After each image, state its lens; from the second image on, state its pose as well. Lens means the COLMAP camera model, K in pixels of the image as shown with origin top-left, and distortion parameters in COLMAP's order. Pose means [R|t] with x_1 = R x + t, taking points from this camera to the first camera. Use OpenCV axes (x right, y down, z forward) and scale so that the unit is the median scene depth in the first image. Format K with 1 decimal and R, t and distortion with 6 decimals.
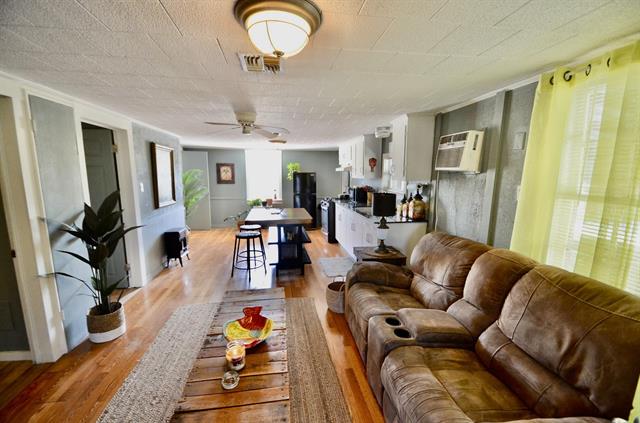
lens RADIAL K [[271.5, 0, 322.0], [0, 271.5, 213.2], [0, 0, 1]] dist [0.002070, -0.000026]
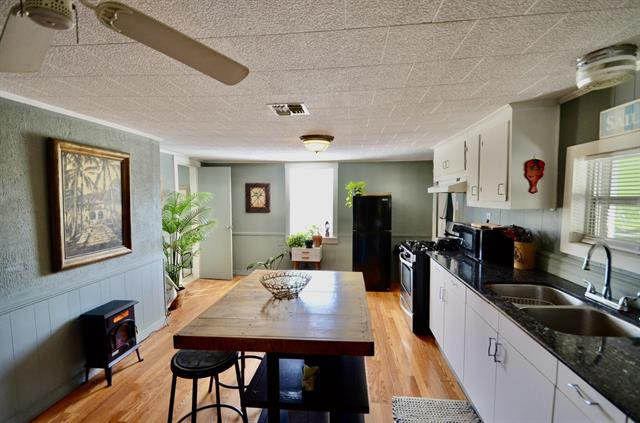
lens RADIAL K [[271.5, 0, 323.6], [0, 271.5, 214.3], [0, 0, 1]] dist [0.002070, -0.000026]
pose [[0.963064, 0.011205, -0.269039, -0.004343], [-0.033018, 0.996508, -0.076689, -0.061934], [0.267240, 0.082740, 0.960071, 0.415168]]
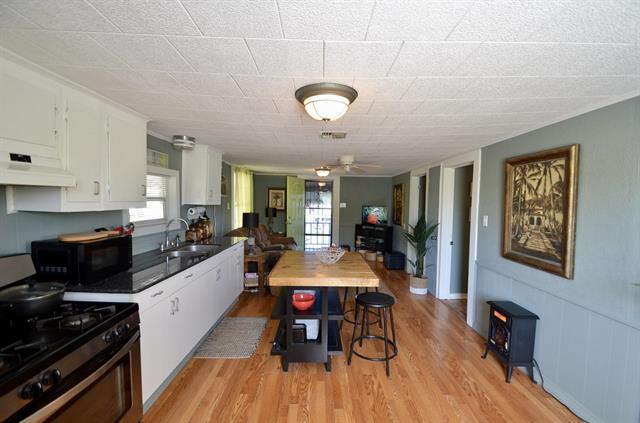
lens RADIAL K [[271.5, 0, 320.7], [0, 271.5, 213.8], [0, 0, 1]] dist [0.002070, -0.000026]
pose [[-0.985037, -0.026675, 0.170267, -0.174745], [0.007605, 0.980259, 0.197571, -0.162514], [-0.172176, 0.195910, -0.965388, 1.085742]]
